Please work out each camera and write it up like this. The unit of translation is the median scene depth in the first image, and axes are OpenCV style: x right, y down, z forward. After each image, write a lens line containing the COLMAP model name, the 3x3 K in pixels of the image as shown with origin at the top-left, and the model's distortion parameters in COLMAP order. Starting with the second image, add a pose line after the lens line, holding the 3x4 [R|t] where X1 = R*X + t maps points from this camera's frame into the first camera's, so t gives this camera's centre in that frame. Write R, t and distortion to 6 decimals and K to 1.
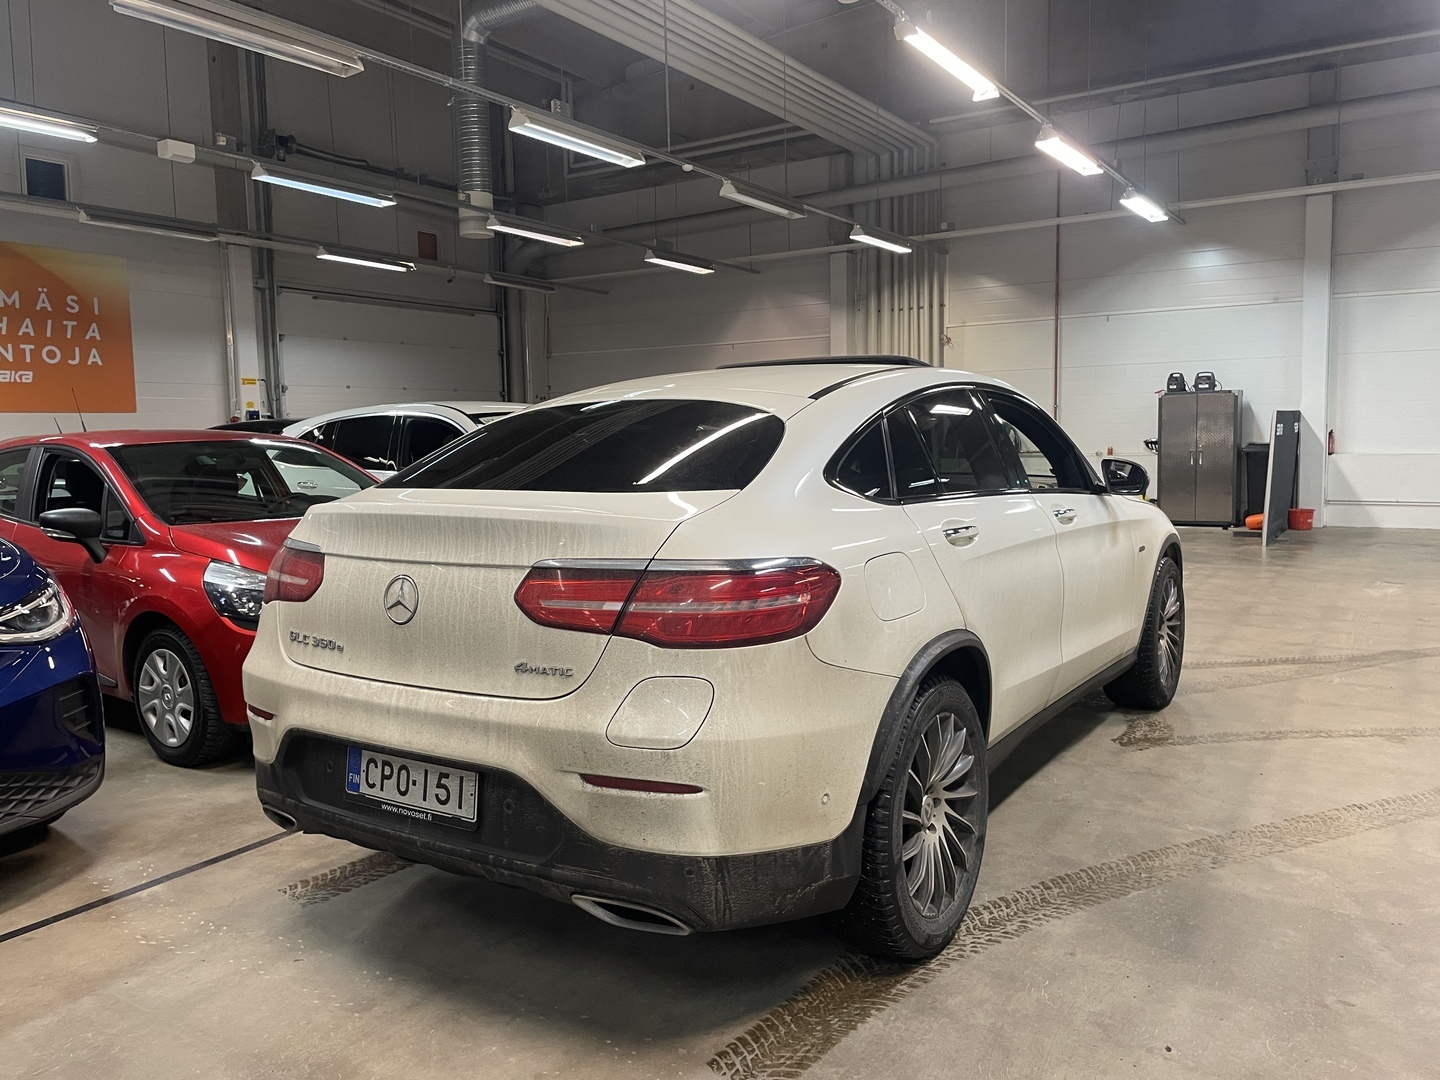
lens RADIAL K [[1098.0, 0, 720.9], [0, 1098.0, 543.7], [0, 0, 1]] dist [0.006062, -0.009432]
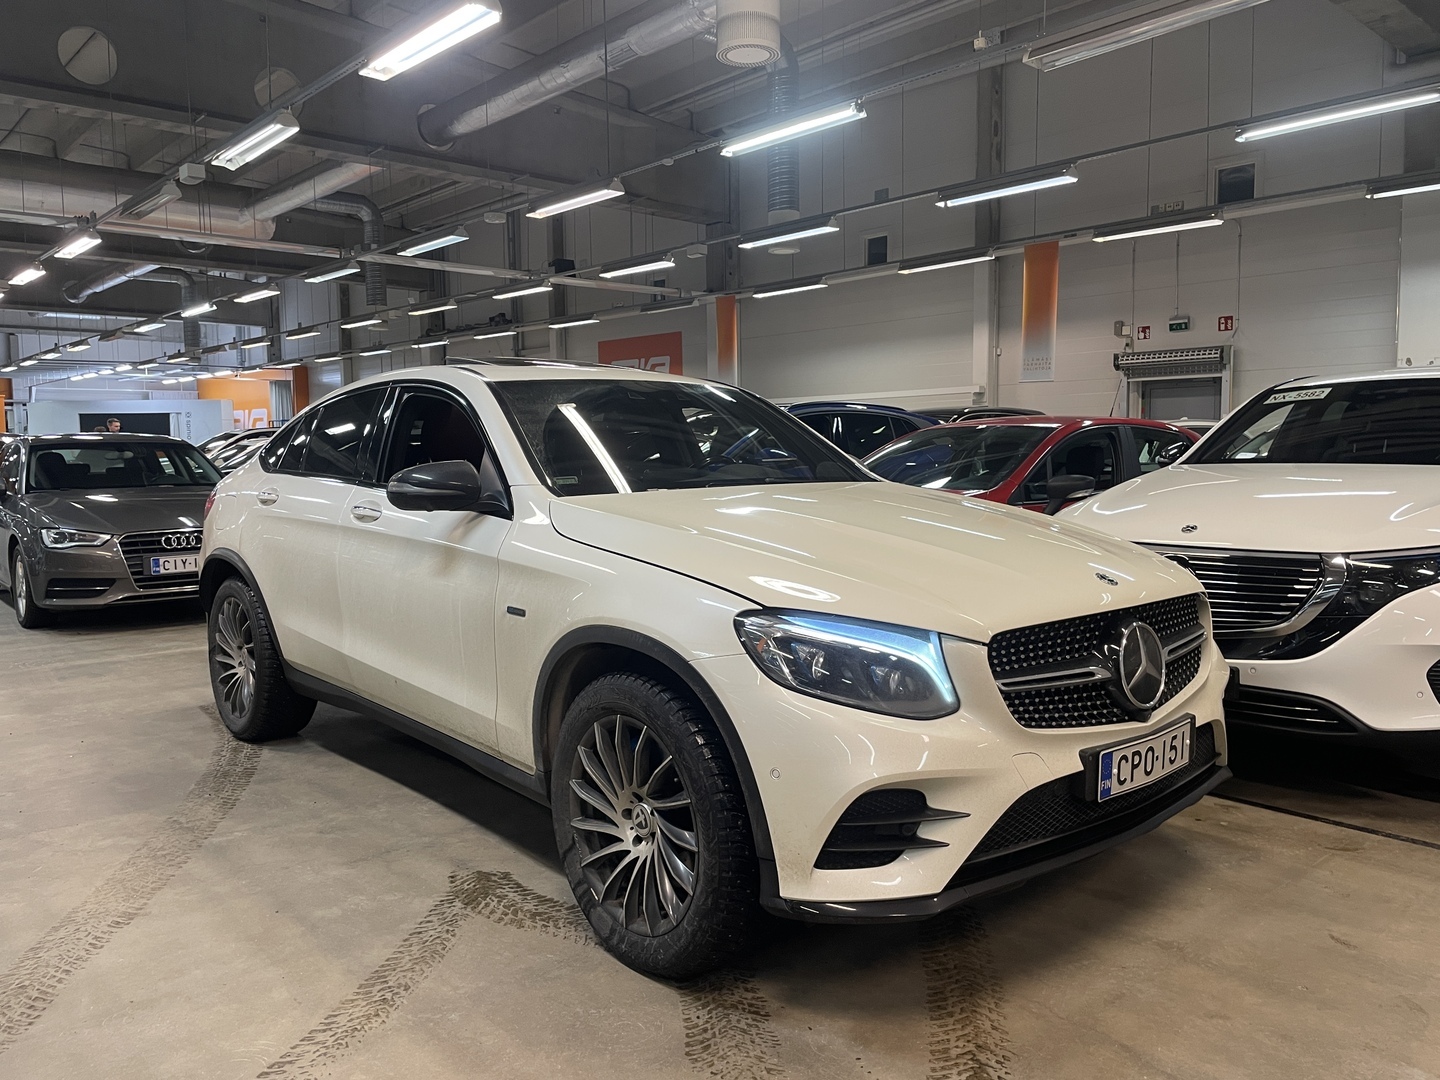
lens RADIAL K [[1098.0, 0, 721.1], [0, 1098.0, 536.7], [0, 0, 1]] dist [0.006062, -0.009432]
pose [[-0.268114, 0.105647, -0.957577, 1.081403], [-0.082702, 0.987776, 0.132134, -0.148614], [0.959831, 0.114621, -0.256100, 1.445749]]
